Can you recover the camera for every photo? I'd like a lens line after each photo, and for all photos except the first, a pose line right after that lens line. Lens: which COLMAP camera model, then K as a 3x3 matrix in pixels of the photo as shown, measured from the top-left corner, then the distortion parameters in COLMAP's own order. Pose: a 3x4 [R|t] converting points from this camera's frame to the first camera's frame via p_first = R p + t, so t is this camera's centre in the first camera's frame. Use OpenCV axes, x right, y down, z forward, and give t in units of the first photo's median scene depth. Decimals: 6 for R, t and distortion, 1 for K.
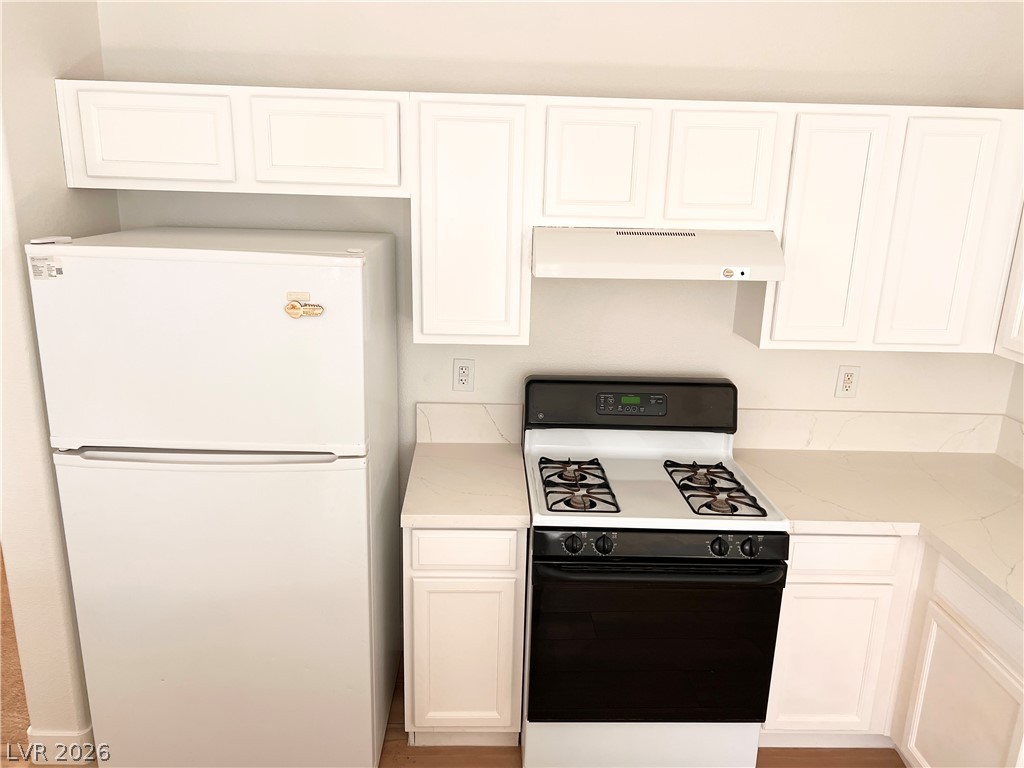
lens RADIAL K [[771.9, 0, 505.2], [0, 771.9, 389.9], [0, 0, 1]] dist [0.060479, -0.068808]
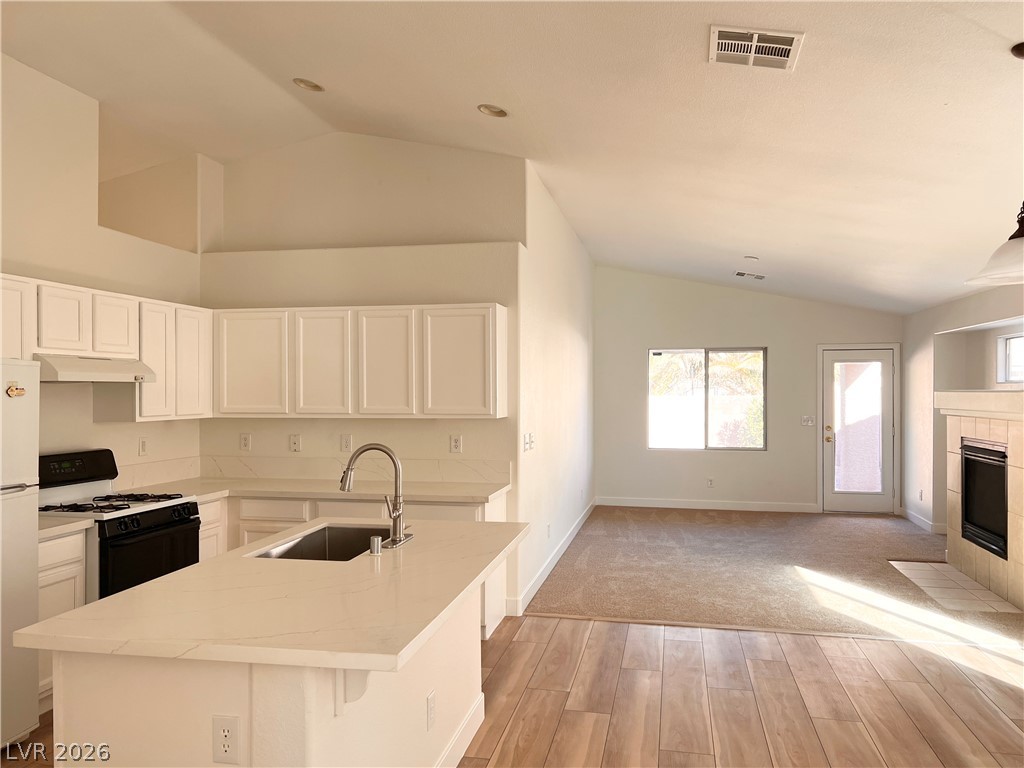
lens RADIAL K [[771.9, 0, 511.9], [0, 771.9, 388.1], [0, 0, 1]] dist [0.060479, -0.068808]
pose [[0.243443, -0.024390, 0.969609, -1.302693], [0.264548, 0.963449, -0.042186, 0.191505], [-0.933140, 0.266778, 0.240997, -0.305740]]
